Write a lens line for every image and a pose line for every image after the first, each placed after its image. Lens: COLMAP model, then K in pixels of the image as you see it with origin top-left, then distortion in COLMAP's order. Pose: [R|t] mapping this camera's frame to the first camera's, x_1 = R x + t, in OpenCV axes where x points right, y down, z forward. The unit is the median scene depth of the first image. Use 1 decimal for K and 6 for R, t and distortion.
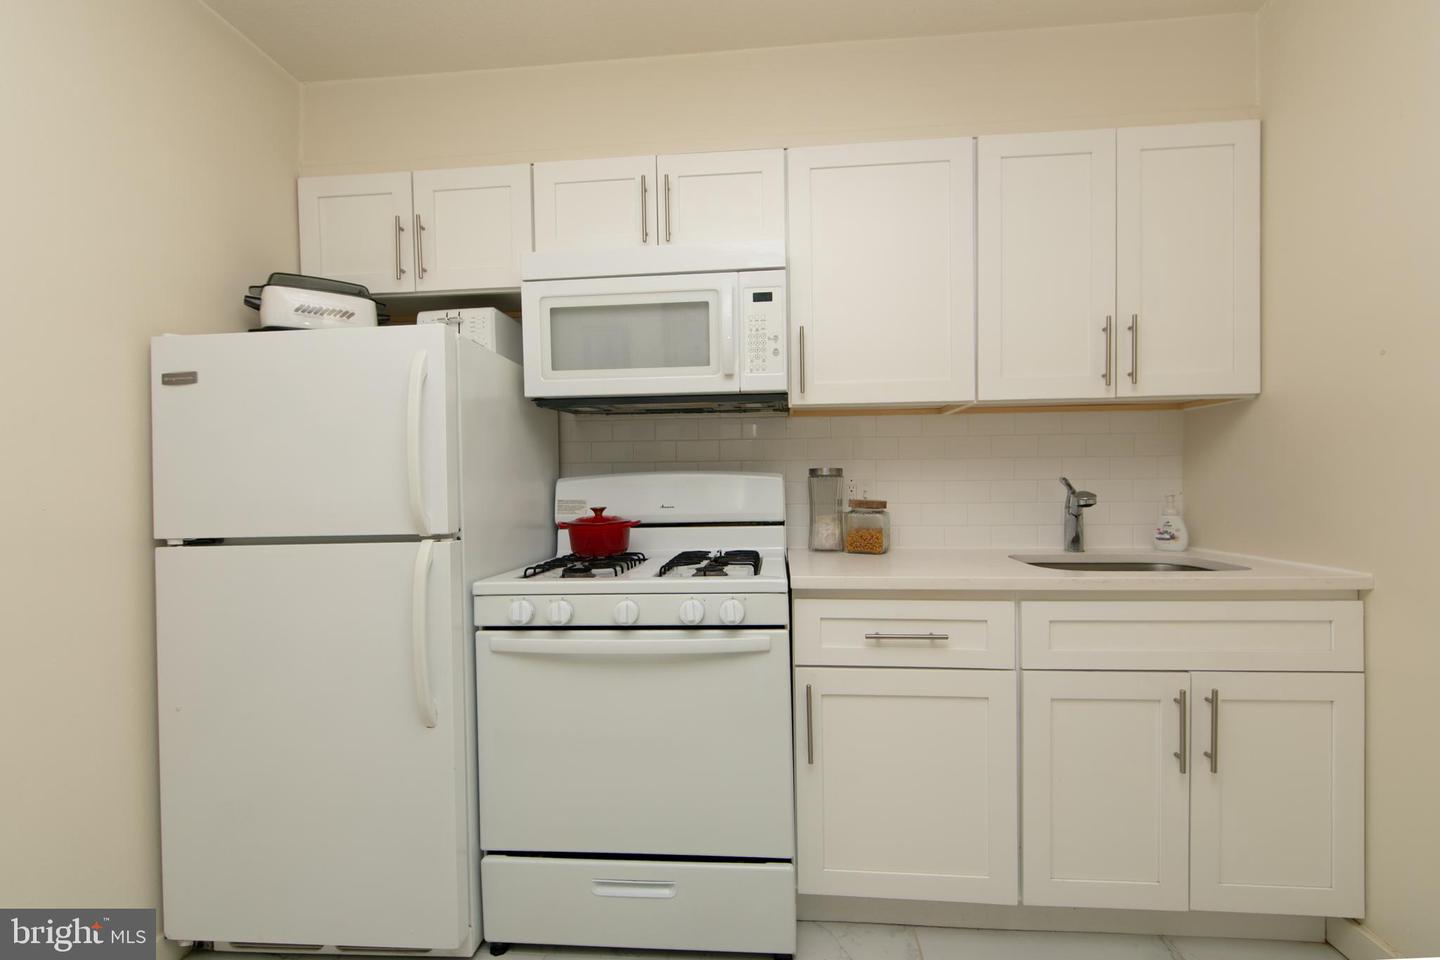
lens RADIAL K [[568.4, 0, 726.7], [0, 568.4, 481.5], [0, 0, 1]] dist [-0.002689, -0.000386]
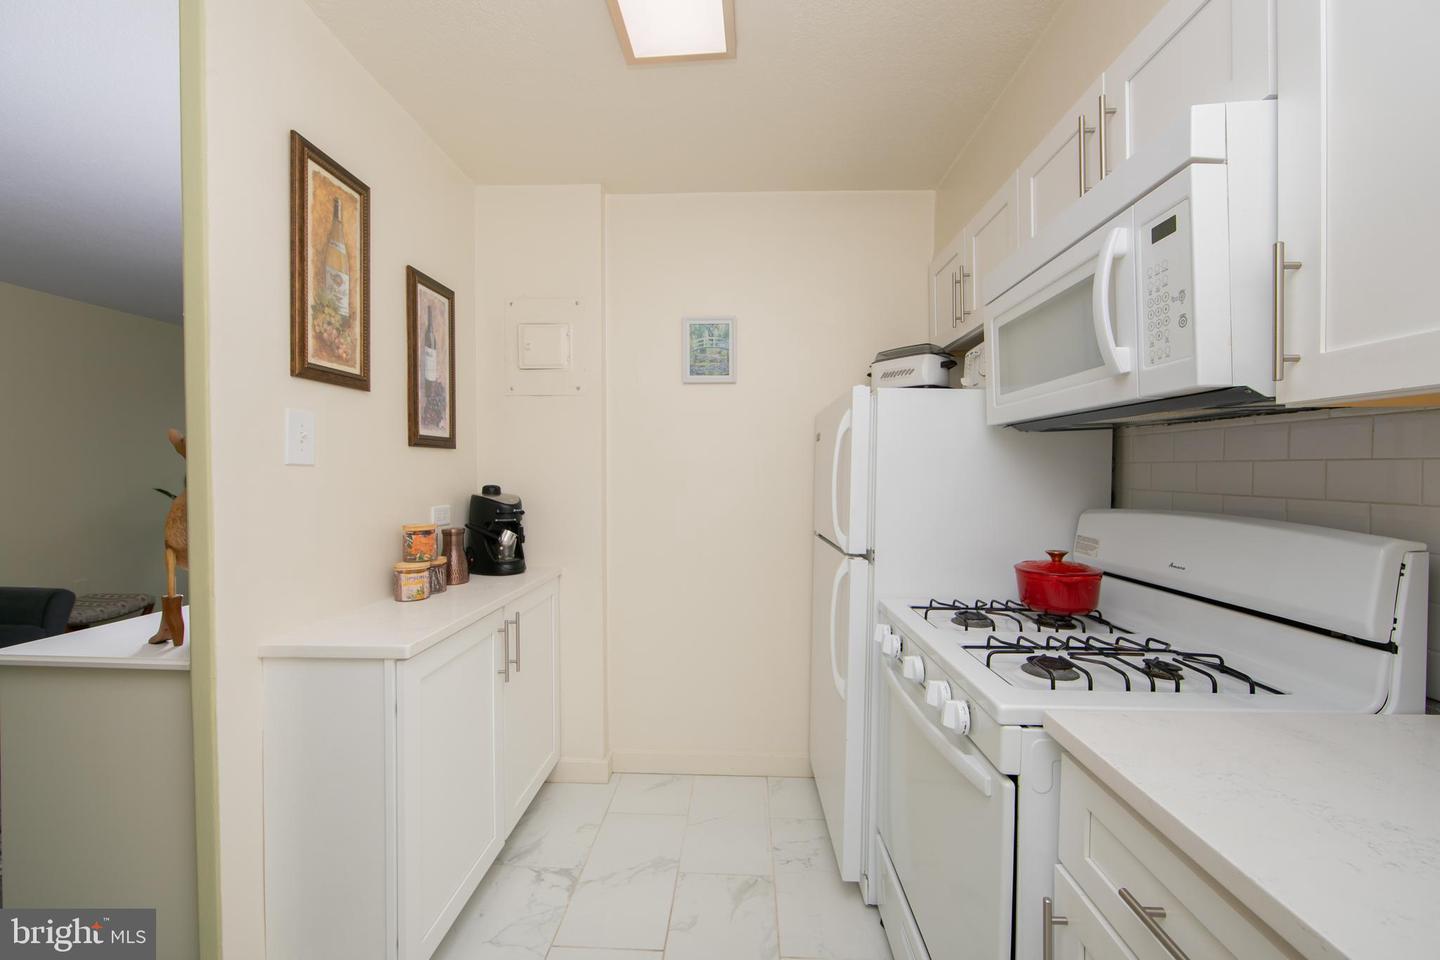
lens RADIAL K [[568.4, 0, 726.7], [0, 568.4, 481.5], [0, 0, 1]] dist [-0.002689, -0.000386]
pose [[0.045464, 0.034091, -0.998384, 0.607536], [-0.006252, 0.999408, 0.033841, -0.085309], [0.998946, 0.004703, 0.045651, 0.521826]]
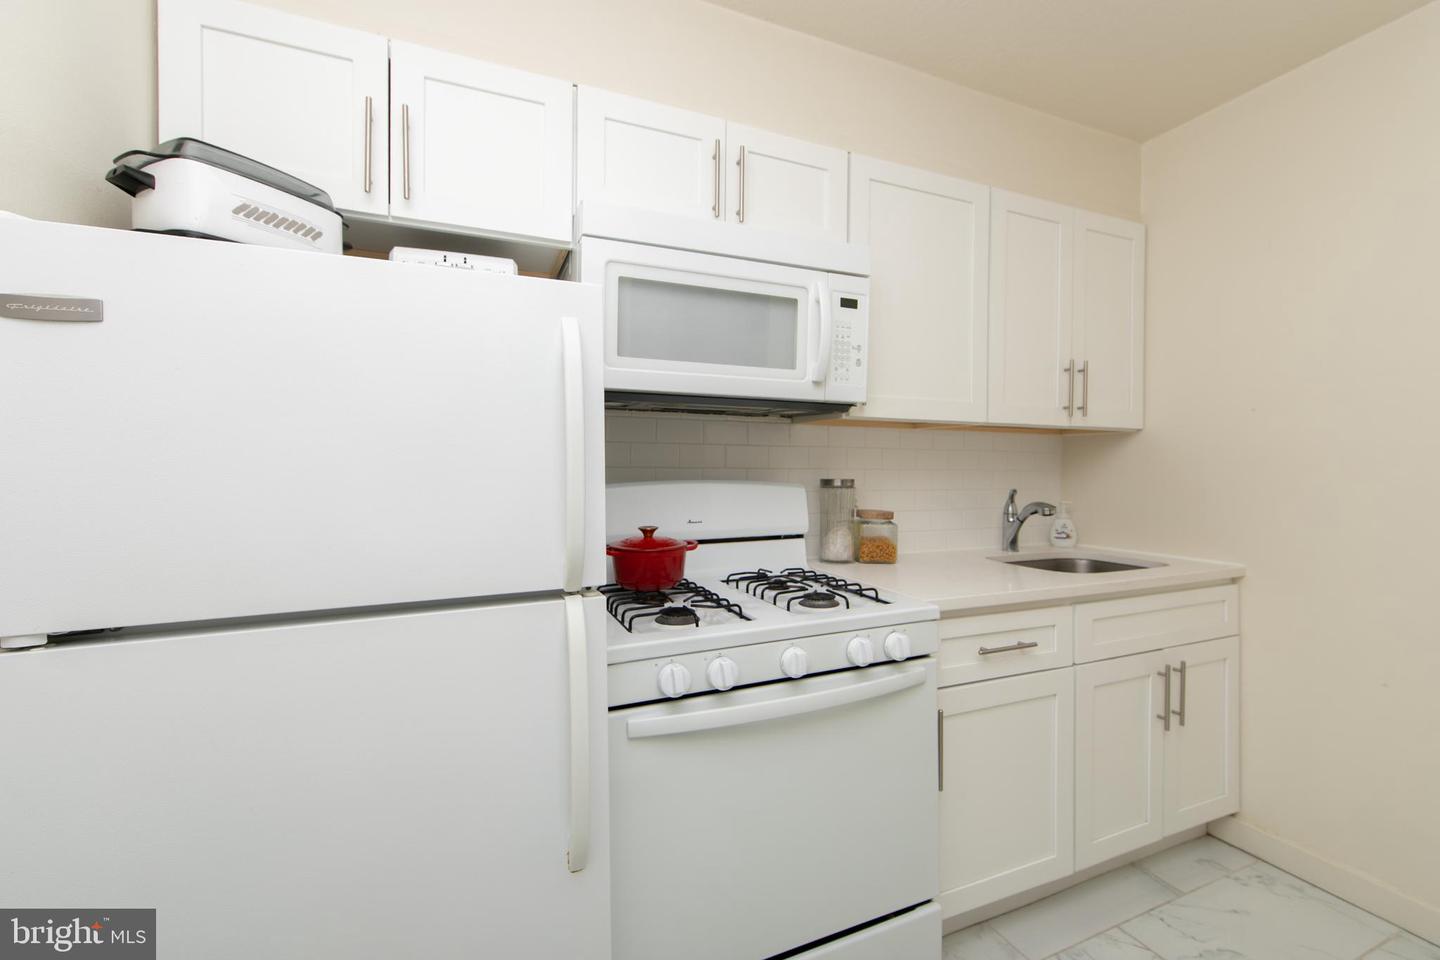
lens RADIAL K [[560.8, 0, 719.2], [0, 560.8, 463.8], [0, 0, 1]] dist [-0.000148, 0.000030]
pose [[0.898502, 0.020267, 0.438502, -0.524761], [-0.016079, 0.999783, -0.013263, -0.039146], [-0.438676, 0.004866, 0.898632, 0.247263]]
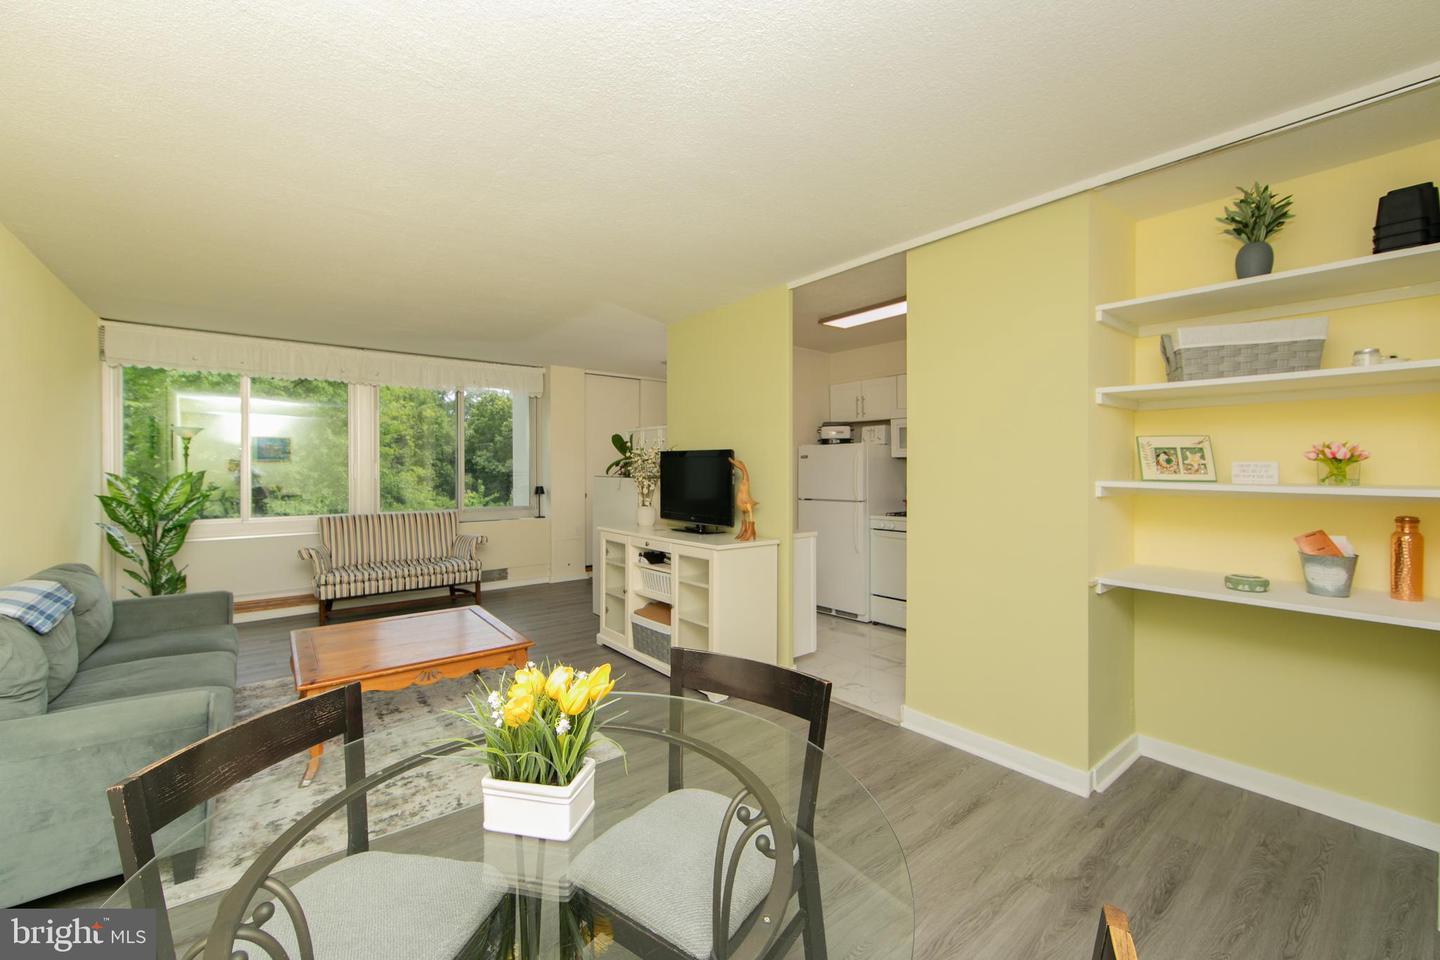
lens RADIAL K [[577.0, 0, 717.8], [0, 577.0, 465.1], [0, 0, 1]] dist [-0.001103, -0.000107]
pose [[0.690723, 0.016637, -0.722928, 1.231808], [-0.017391, 0.999828, 0.006393, -0.116540], [0.722910, 0.008157, 0.690894, -1.792978]]
